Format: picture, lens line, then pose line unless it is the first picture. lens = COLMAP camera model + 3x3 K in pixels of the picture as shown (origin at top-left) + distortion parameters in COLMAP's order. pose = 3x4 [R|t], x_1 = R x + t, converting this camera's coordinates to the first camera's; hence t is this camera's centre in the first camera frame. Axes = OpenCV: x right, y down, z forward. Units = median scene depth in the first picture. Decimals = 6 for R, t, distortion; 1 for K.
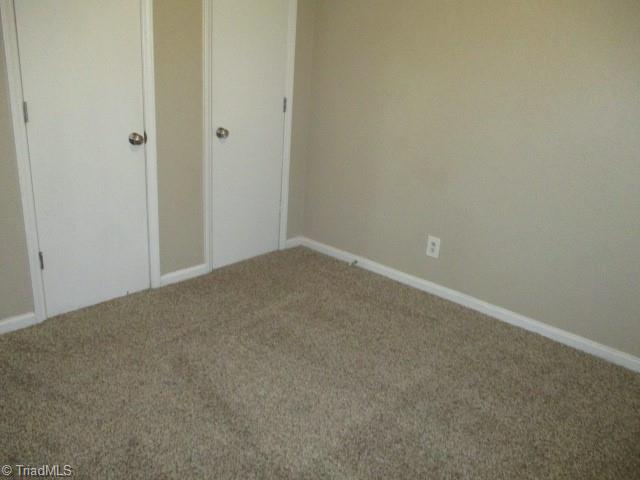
lens RADIAL K [[533.8, 0, 321.6], [0, 533.8, 237.6], [0, 0, 1]] dist [-0.037022, 0.012979]
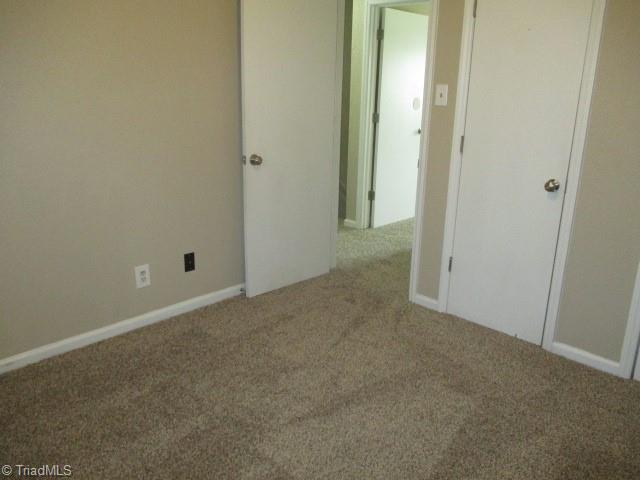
lens RADIAL K [[533.8, 0, 321.6], [0, 533.8, 237.6], [0, 0, 1]] dist [-0.037022, 0.012979]
pose [[-0.085301, 0.239554, -0.967128, 0.676016], [-0.303078, 0.918430, 0.254223, -0.239941], [0.949141, 0.314801, -0.005739, 0.722851]]
